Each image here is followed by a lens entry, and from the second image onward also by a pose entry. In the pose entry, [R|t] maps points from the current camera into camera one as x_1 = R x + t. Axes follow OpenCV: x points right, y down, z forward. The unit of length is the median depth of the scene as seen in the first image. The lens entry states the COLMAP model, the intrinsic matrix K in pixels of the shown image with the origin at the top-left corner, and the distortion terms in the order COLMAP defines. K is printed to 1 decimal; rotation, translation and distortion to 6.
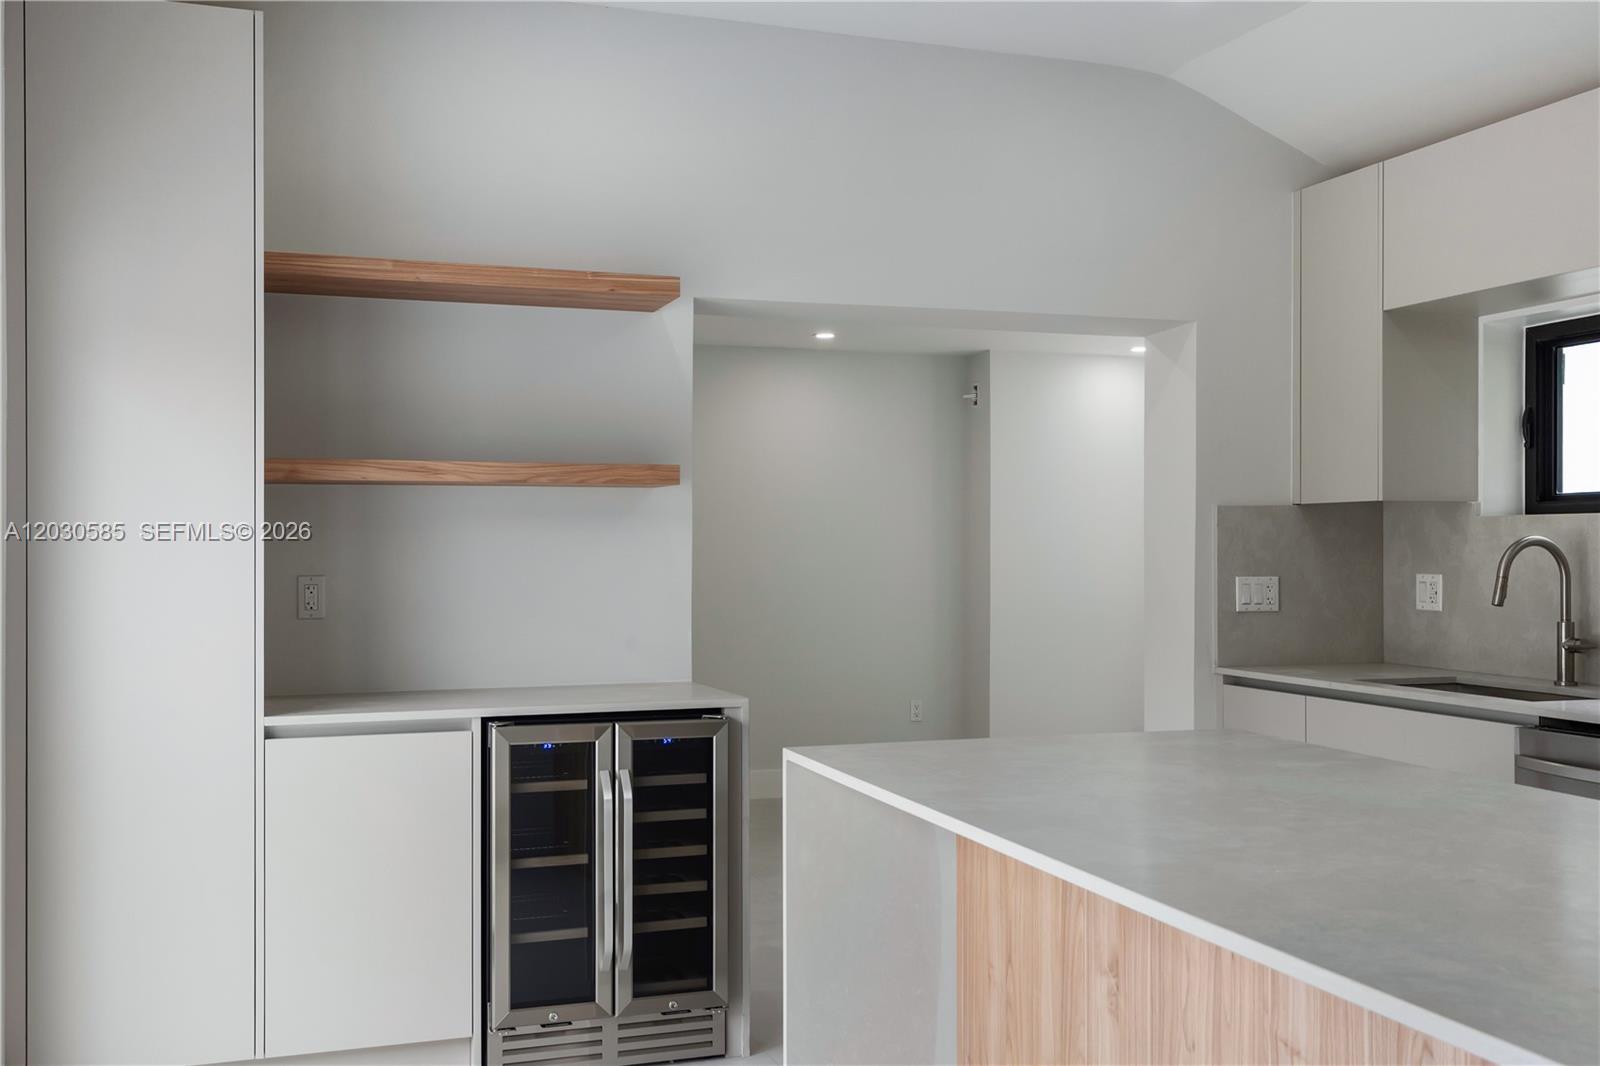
lens RADIAL K [[1571.3, 0, 800.0], [0, 1571.3, 533.0], [0, 0, 1]] dist [0.012595, 0.004413]
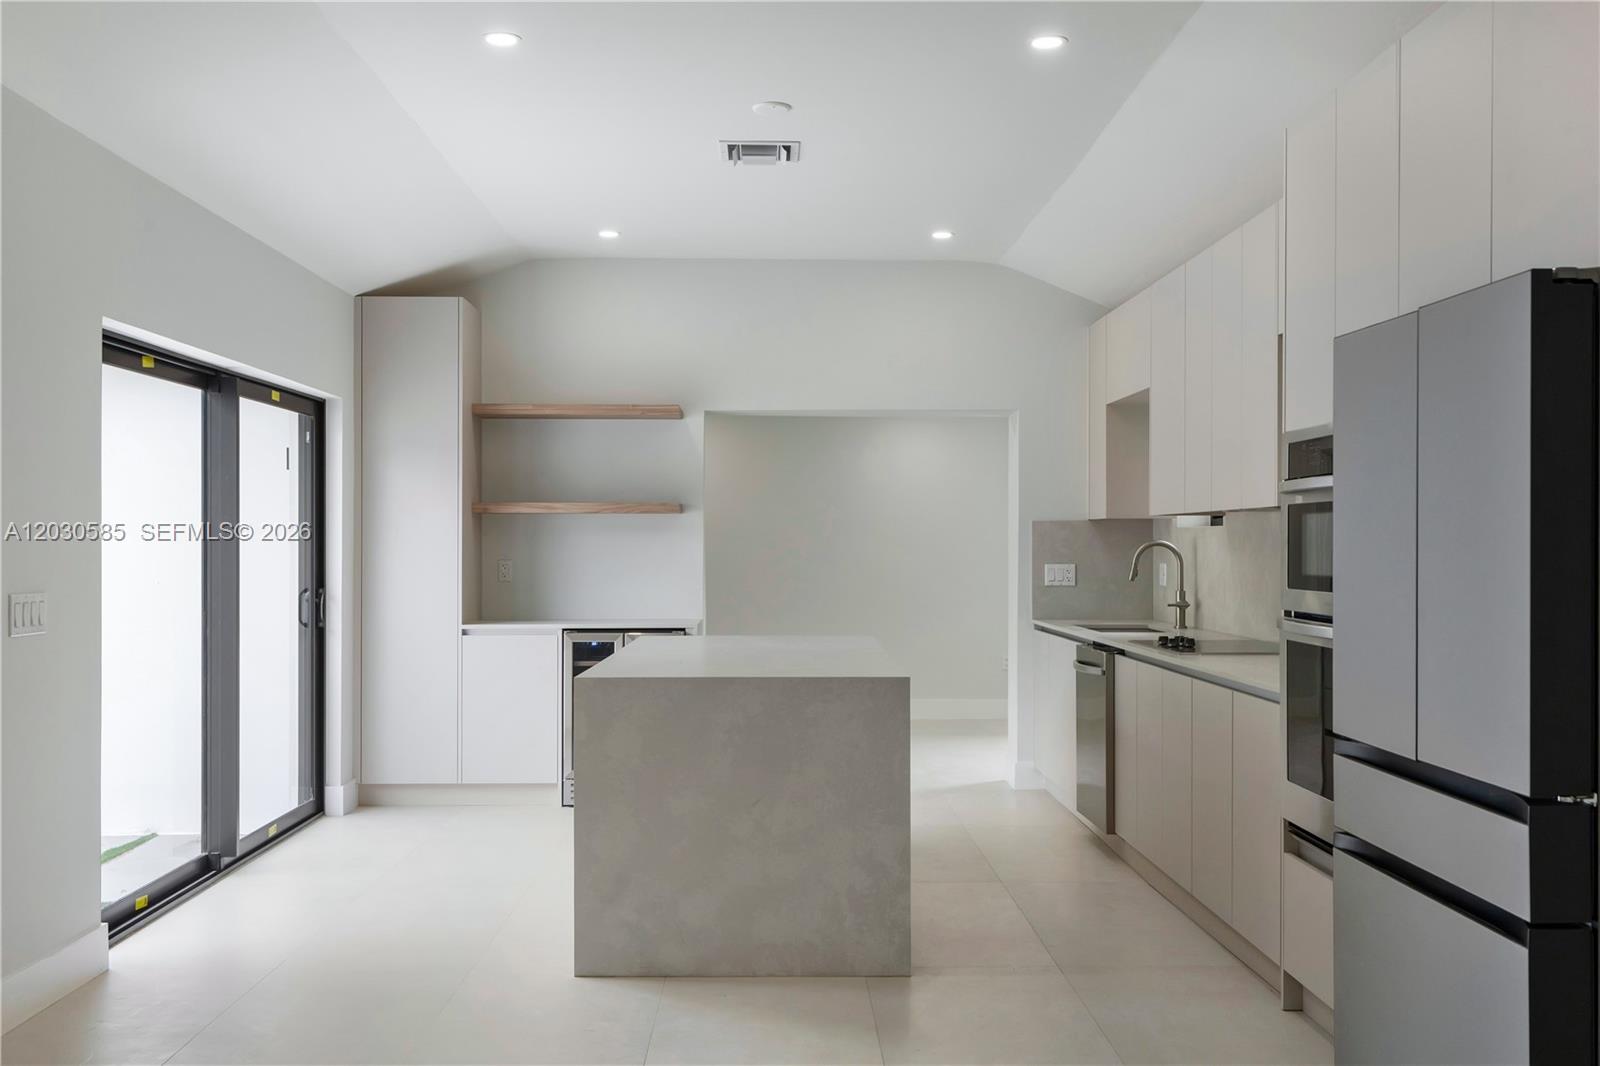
lens RADIAL K [[1598.5, 0, 777.1], [0, 1598.5, 522.8], [0, 0, 1]] dist [0.031589, 0.003882]
pose [[0.948165, -0.002957, -0.317764, 0.683554], [0.001684, 0.999989, -0.004278, -0.010994], [0.317773, 0.003521, 0.948160, -0.839685]]
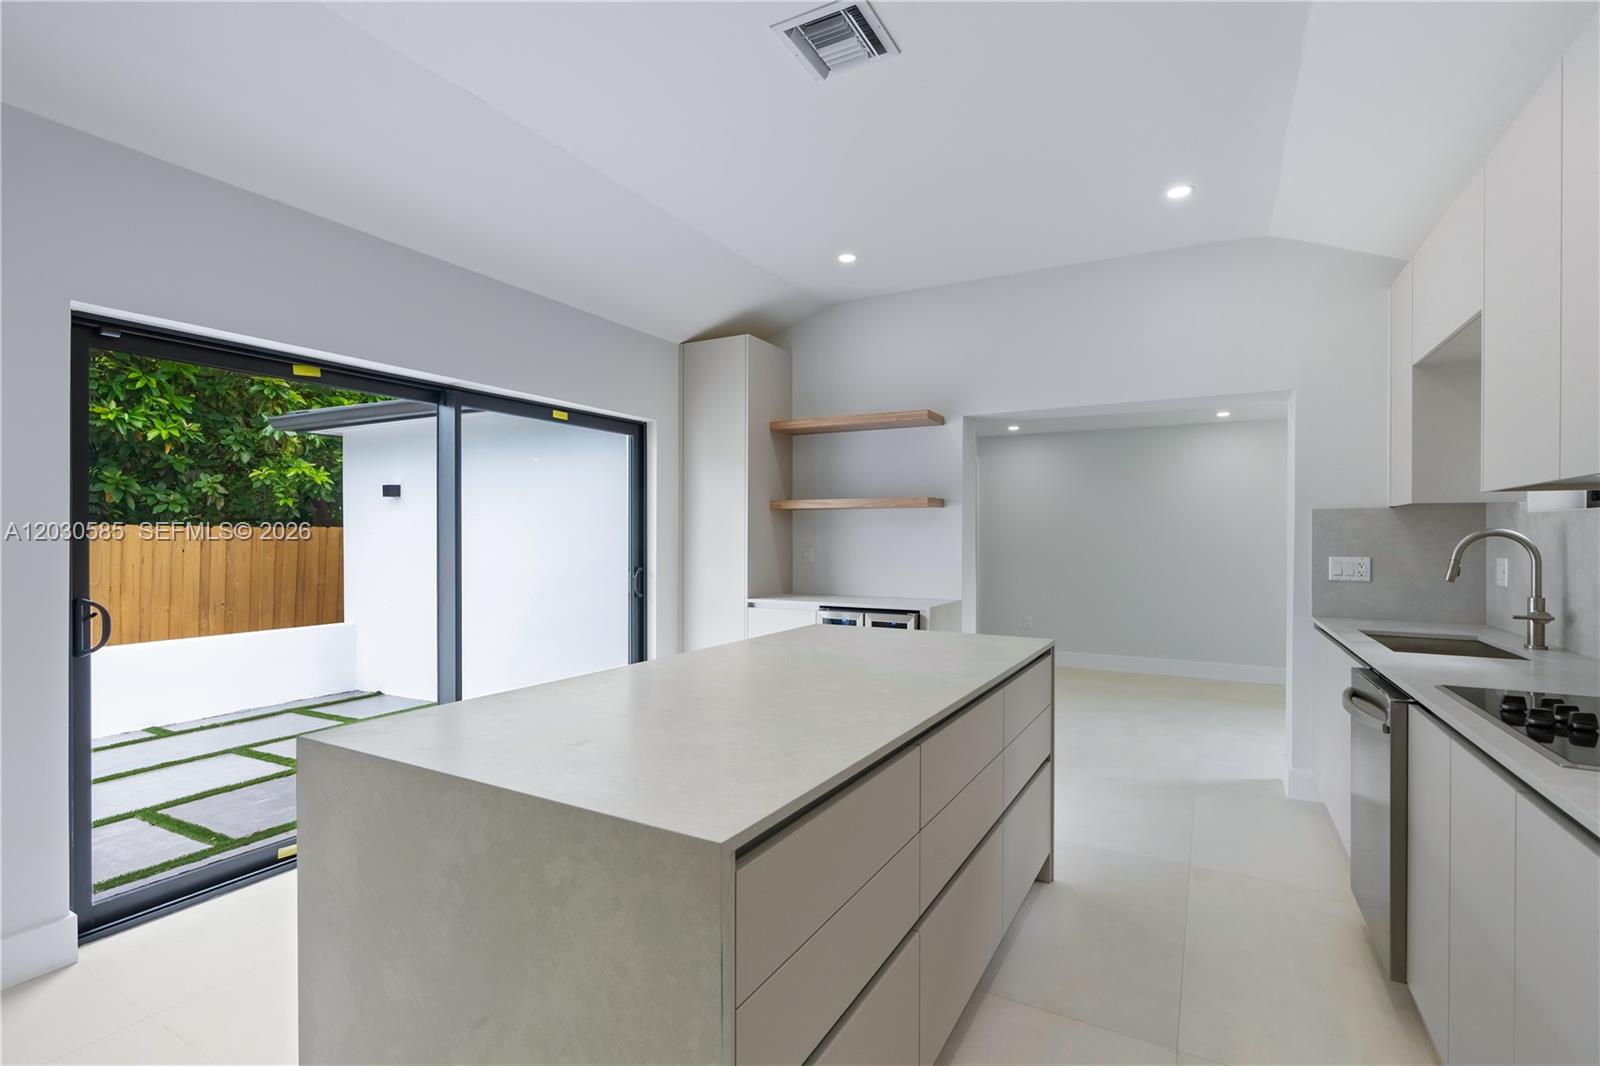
lens RADIAL K [[745.7, 0, 800.0], [0, 745.7, 533.0], [0, 0, 1]] dist [0.002843, 0.000862]
pose [[0.671659, -0.000066, -0.740861, 0.586278], [0.003231, 0.999991, 0.002840, 0.002089], [0.740853, -0.004301, 0.671653, 0.194822]]
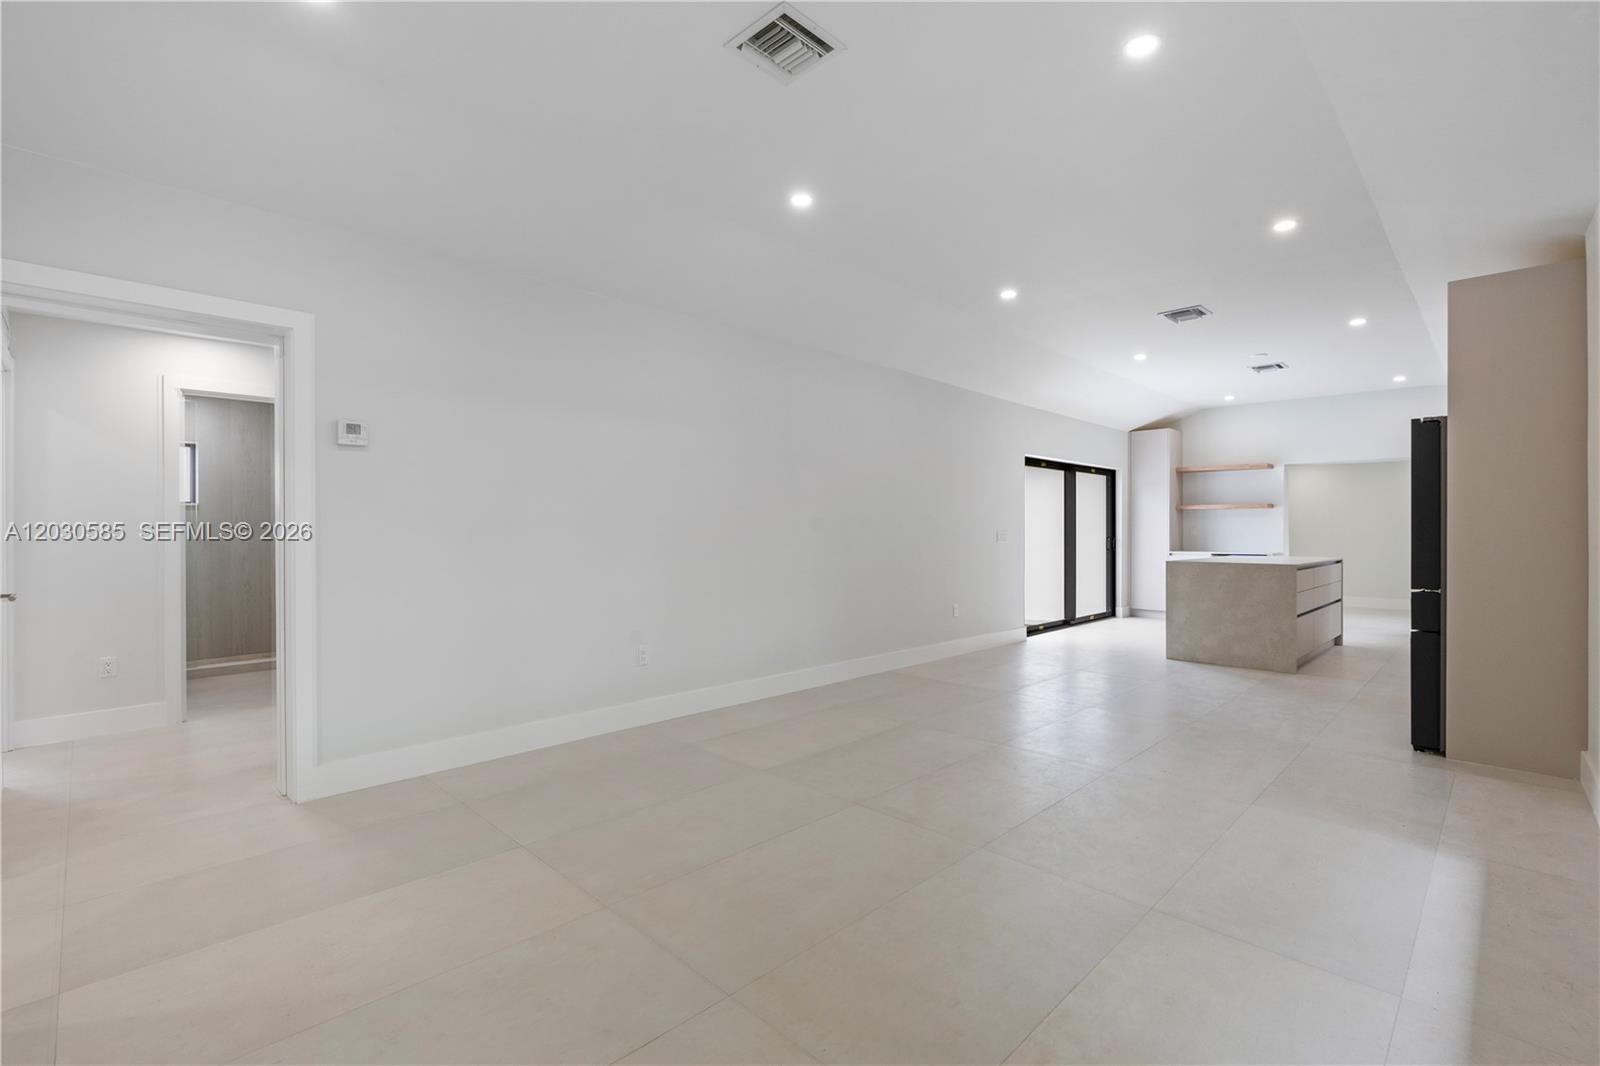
lens RADIAL K [[722.4, 0, 800.0], [0, 722.4, 533.0], [0, 0, 1]] dist [-0.000903, -0.000545]
pose [[0.449065, 0.003132, -0.893493, 1.259179], [0.009299, 0.999923, 0.008179, 0.013555], [0.893451, -0.011981, 0.449002, -1.238819]]
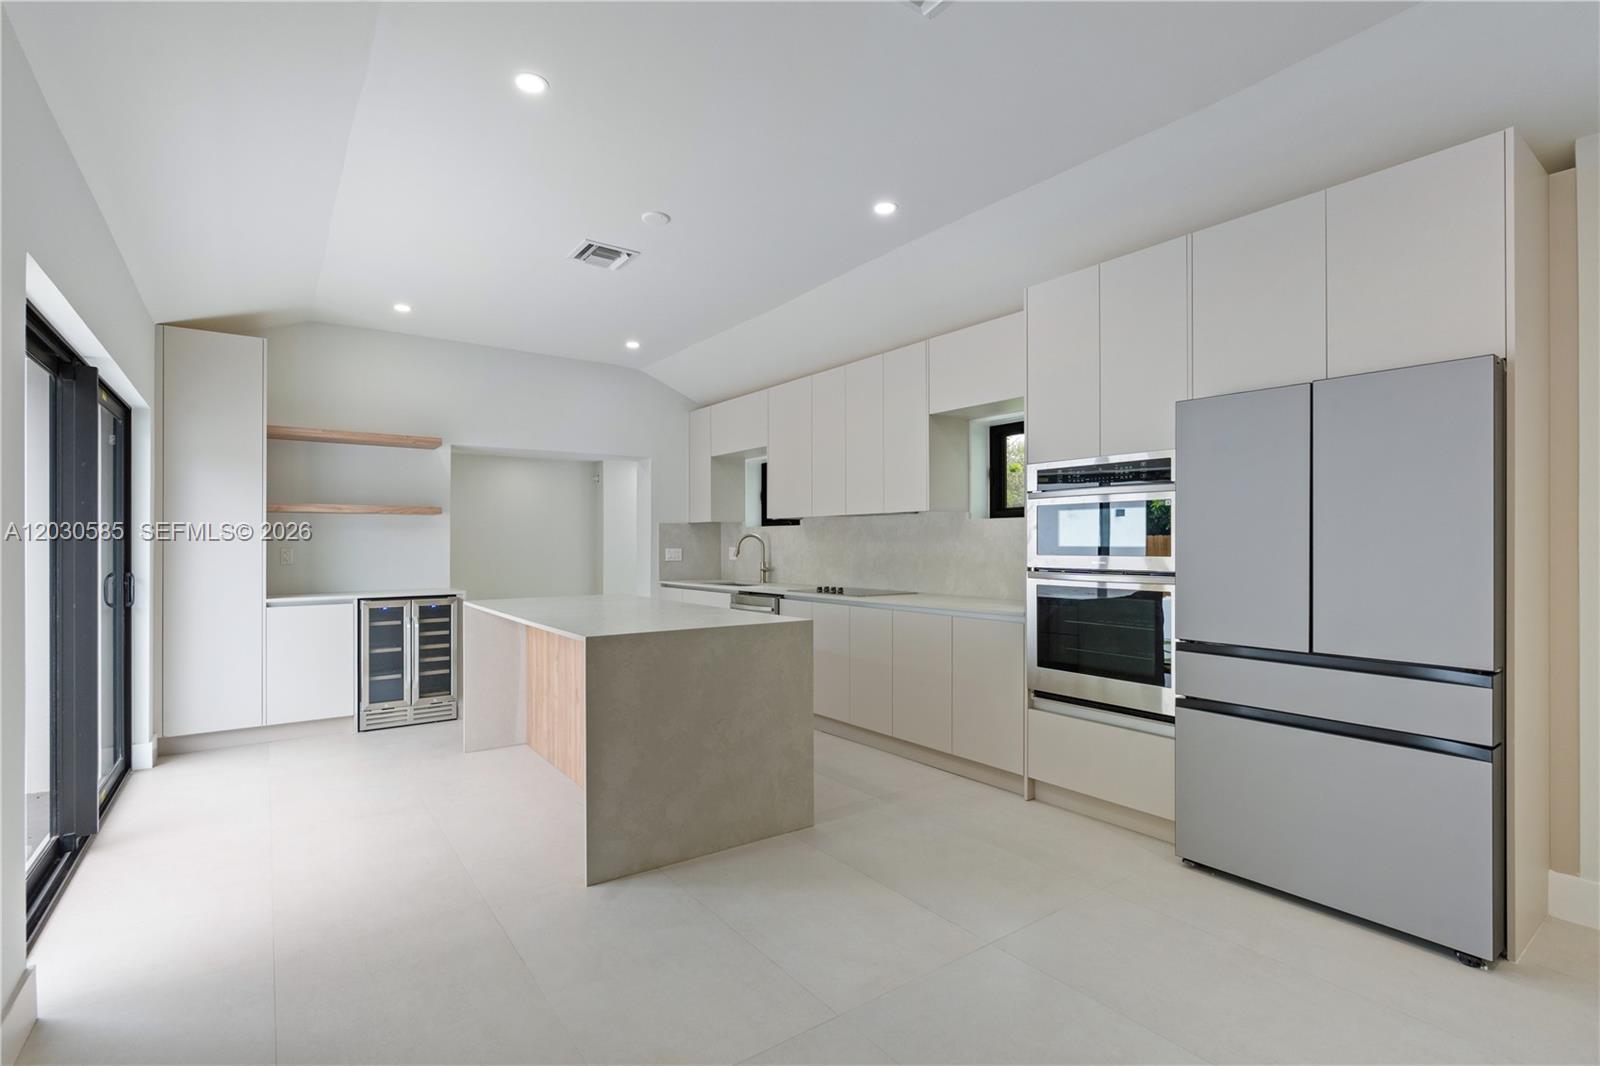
lens RADIAL K [[753.3, 0, 800.0], [0, 753.3, 533.0], [0, 0, 1]] dist [-0.003604, 0.000043]
pose [[0.956492, 0.001378, 0.291756, 0.143007], [0.000239, 0.999985, -0.005506, 0.009663], [-0.291759, 0.005336, 0.956477, -0.451173]]
